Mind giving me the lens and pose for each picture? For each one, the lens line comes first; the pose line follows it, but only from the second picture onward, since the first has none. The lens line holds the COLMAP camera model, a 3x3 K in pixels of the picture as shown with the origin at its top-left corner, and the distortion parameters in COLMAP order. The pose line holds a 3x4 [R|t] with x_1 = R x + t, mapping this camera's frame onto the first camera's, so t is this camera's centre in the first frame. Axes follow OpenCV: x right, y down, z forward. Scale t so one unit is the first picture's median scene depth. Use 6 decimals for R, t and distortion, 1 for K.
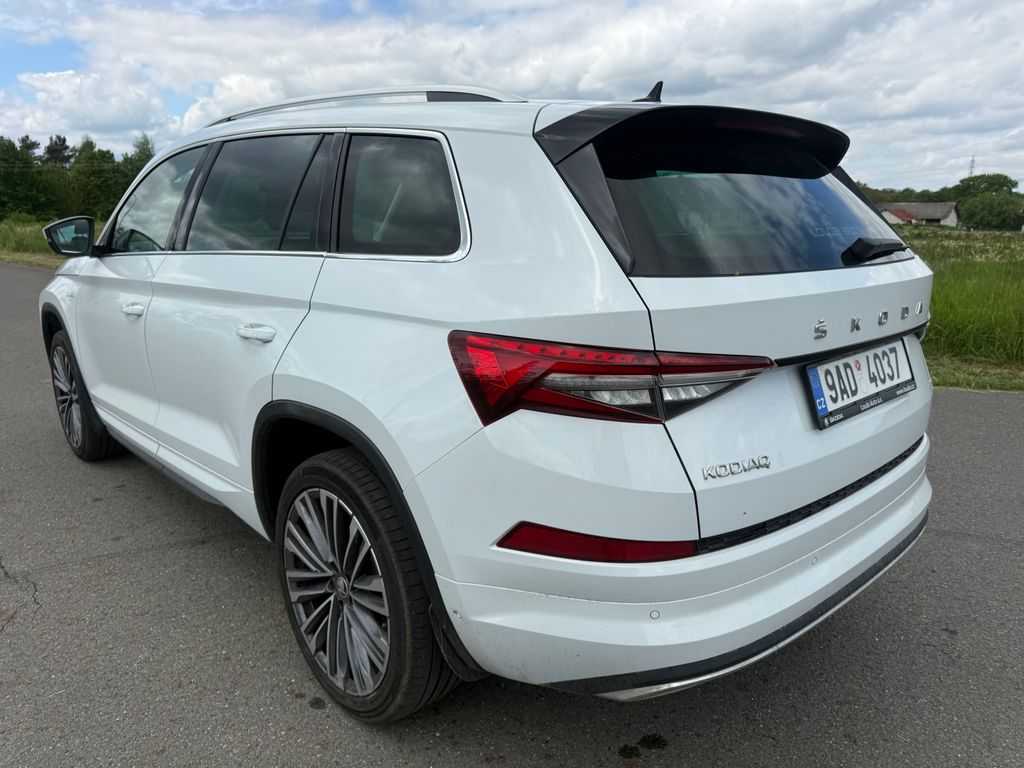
lens RADIAL K [[794.5, 0, 512.0], [0, 794.5, 384.0], [0, 0, 1]] dist [0.021954, -0.008015]
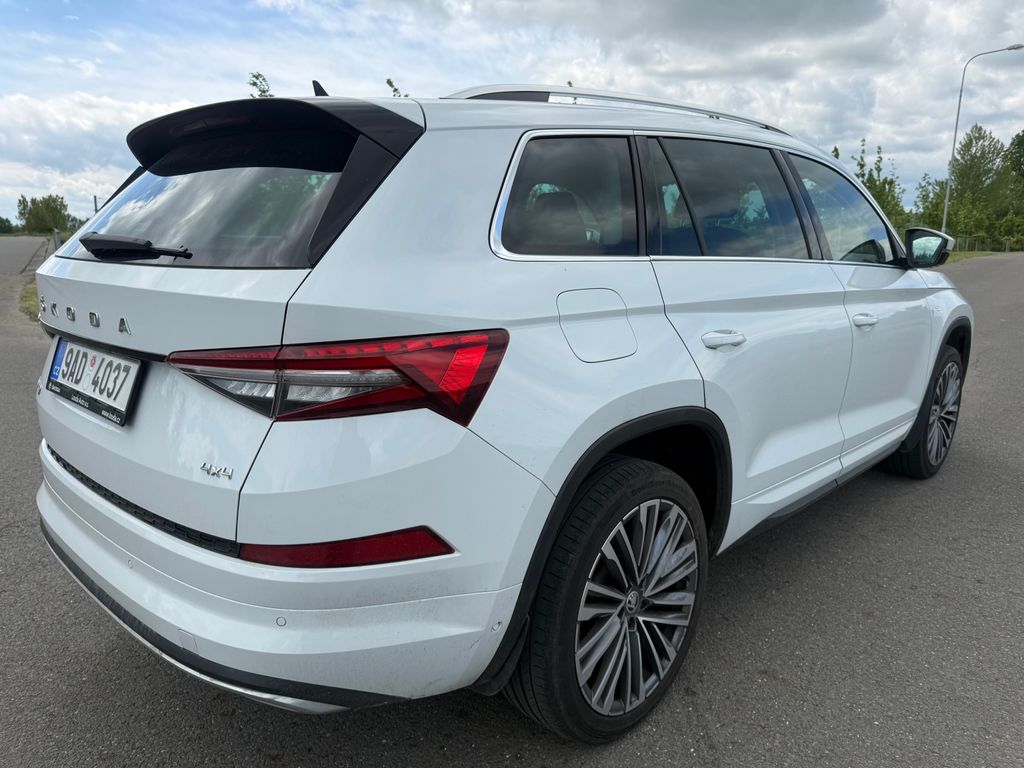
lens RADIAL K [[765.0, 0, 512.0], [0, 765.0, 384.0], [0, 0, 1]] dist [0.020691, 0.001015]
pose [[0.023102, 0.203968, -0.978705, 0.116878], [-0.225094, 0.954891, 0.193692, -0.025143], [0.974063, 0.215826, 0.067971, 0.122423]]
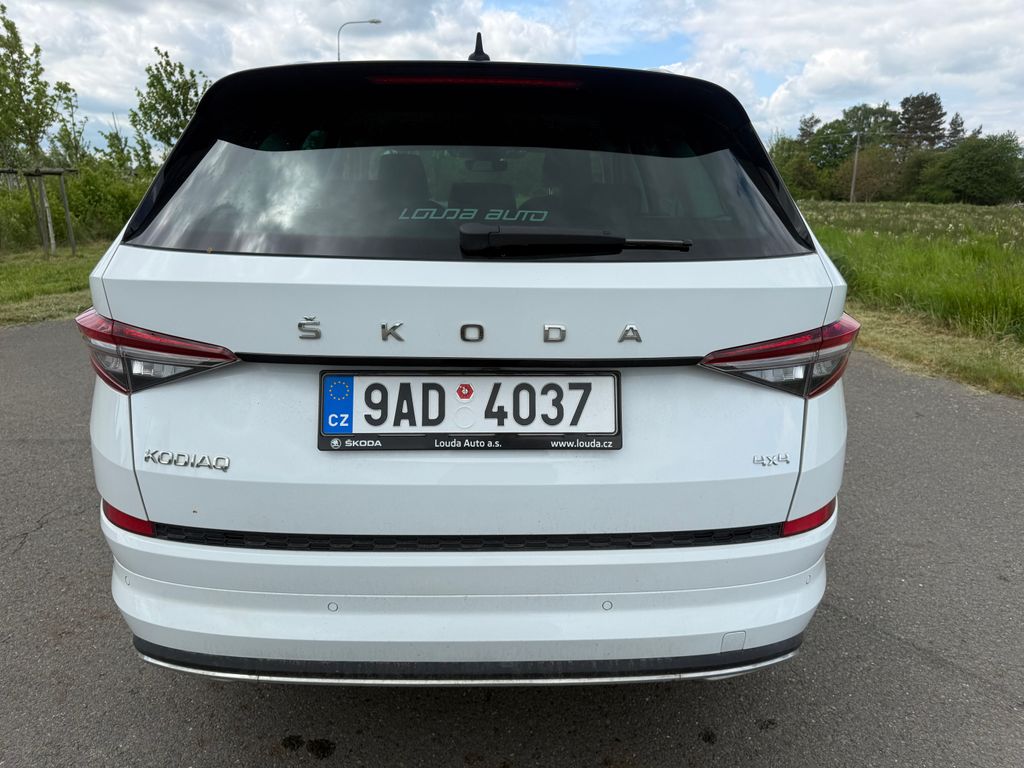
lens RADIAL K [[794.5, 0, 512.0], [0, 794.5, 384.0], [0, 0, 1]] dist [0.021954, -0.008015]
pose [[0.735371, 0.177119, -0.654109, 0.081694], [-0.161975, 0.983202, 0.084132, -0.008599], [0.658022, 0.044081, 0.751707, 0.038803]]
